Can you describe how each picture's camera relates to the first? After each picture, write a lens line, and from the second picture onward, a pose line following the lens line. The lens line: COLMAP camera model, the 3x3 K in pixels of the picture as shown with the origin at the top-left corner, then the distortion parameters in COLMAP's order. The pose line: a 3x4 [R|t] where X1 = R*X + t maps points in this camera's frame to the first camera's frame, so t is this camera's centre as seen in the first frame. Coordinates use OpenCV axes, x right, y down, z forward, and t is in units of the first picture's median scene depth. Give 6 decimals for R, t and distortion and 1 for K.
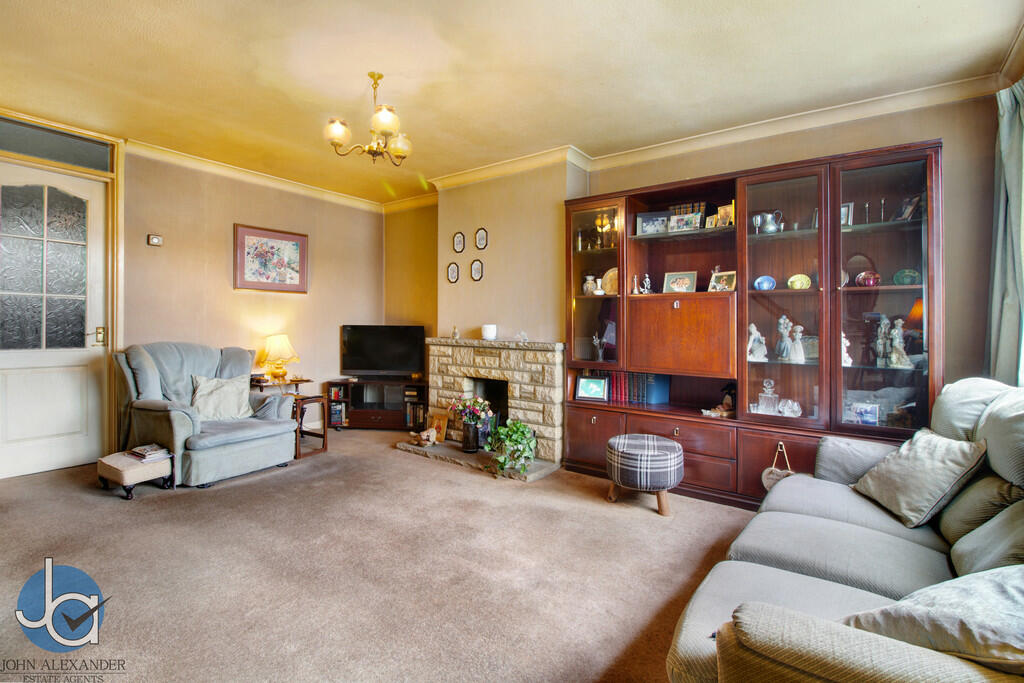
lens RADIAL K [[491.3, 0, 497.1], [0, 491.3, 324.4], [0, 0, 1]] dist [-0.000874, -0.000220]
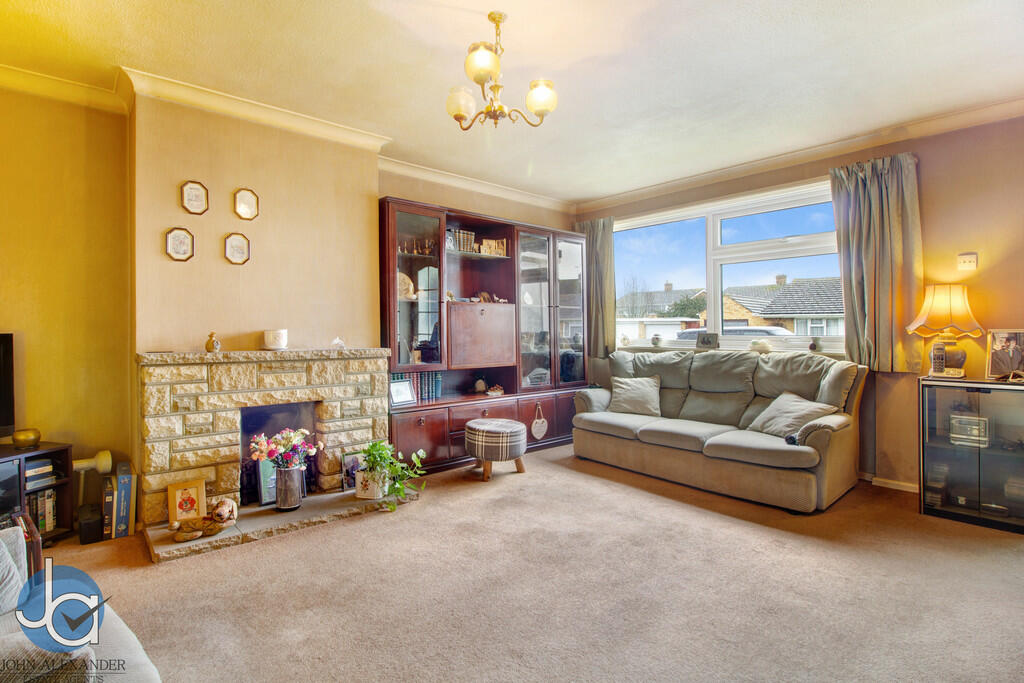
lens RADIAL K [[491.3, 0, 497.1], [0, 491.3, 324.4], [0, 0, 1]] dist [-0.000874, -0.000220]
pose [[0.217688, -0.003882, 0.976011, -0.699146], [-0.001439, 0.999990, 0.004298, -0.010797], [-0.976017, -0.002340, 0.217680, 0.565597]]
